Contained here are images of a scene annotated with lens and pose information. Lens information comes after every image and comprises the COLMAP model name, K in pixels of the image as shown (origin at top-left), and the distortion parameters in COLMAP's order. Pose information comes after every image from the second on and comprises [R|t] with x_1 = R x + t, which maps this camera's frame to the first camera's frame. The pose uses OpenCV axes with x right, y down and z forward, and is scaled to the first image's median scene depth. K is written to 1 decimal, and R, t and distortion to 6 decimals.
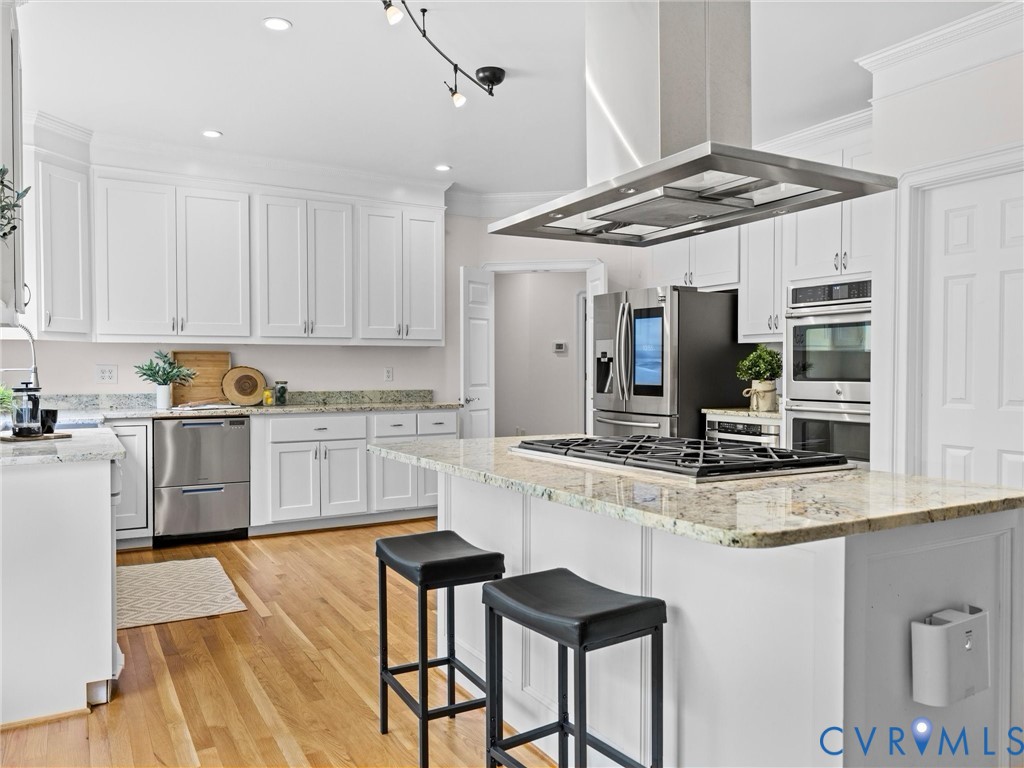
lens RADIAL K [[774.3, 0, 512.0], [0, 774.3, 384.0], [0, 0, 1]] dist [0.003297, -0.000236]
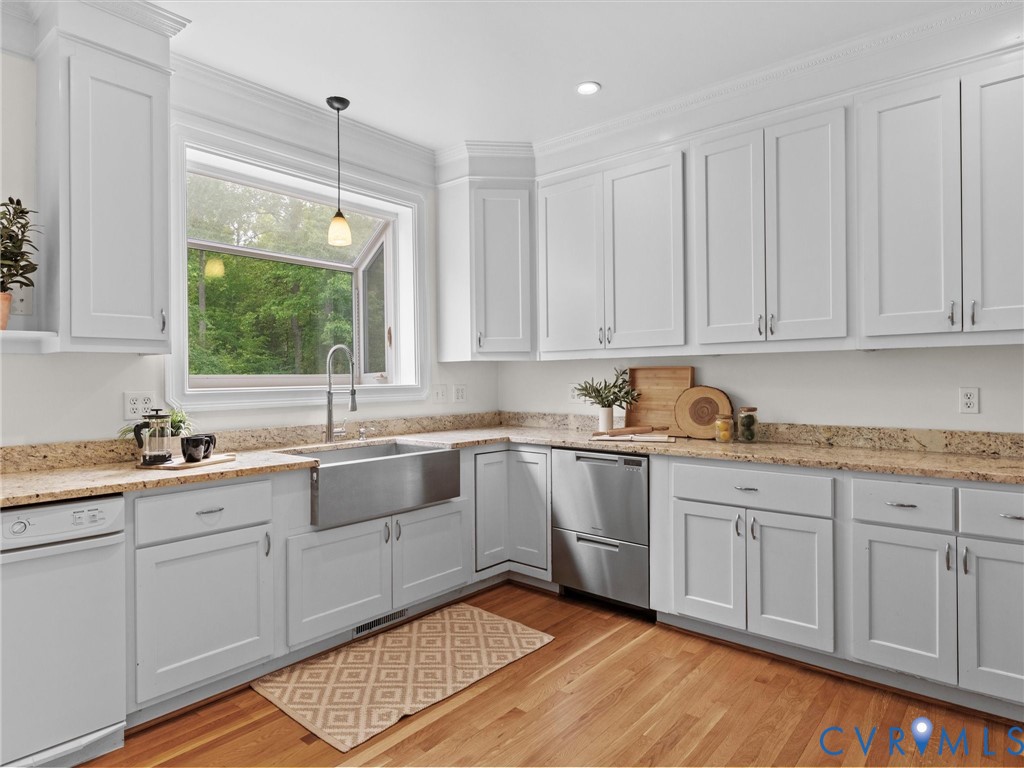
lens RADIAL K [[597.0, 0, 512.0], [0, 597.0, 384.0], [0, 0, 1]] dist [0.004566, -0.000233]
pose [[0.335950, 0.005190, -0.941865, 0.140722], [-0.013354, 0.999911, 0.000747, -0.023665], [0.941785, 0.012327, 0.335990, 0.678025]]
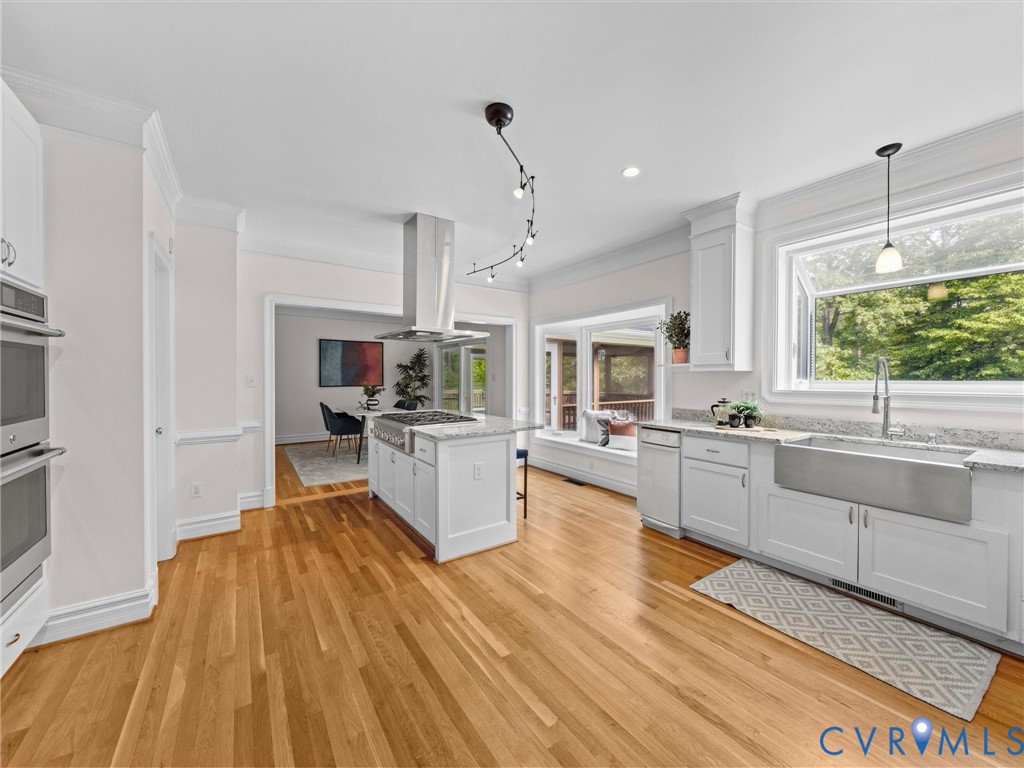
lens RADIAL K [[394.1, 0, 512.0], [0, 394.1, 384.0], [0, 0, 1]] dist [-0.000040, -0.000021]
pose [[-0.996650, 0.000860, -0.081784, -0.001408], [-0.002539, 0.999138, 0.041445, -0.045824], [0.081749, 0.041513, -0.995788, 1.133016]]
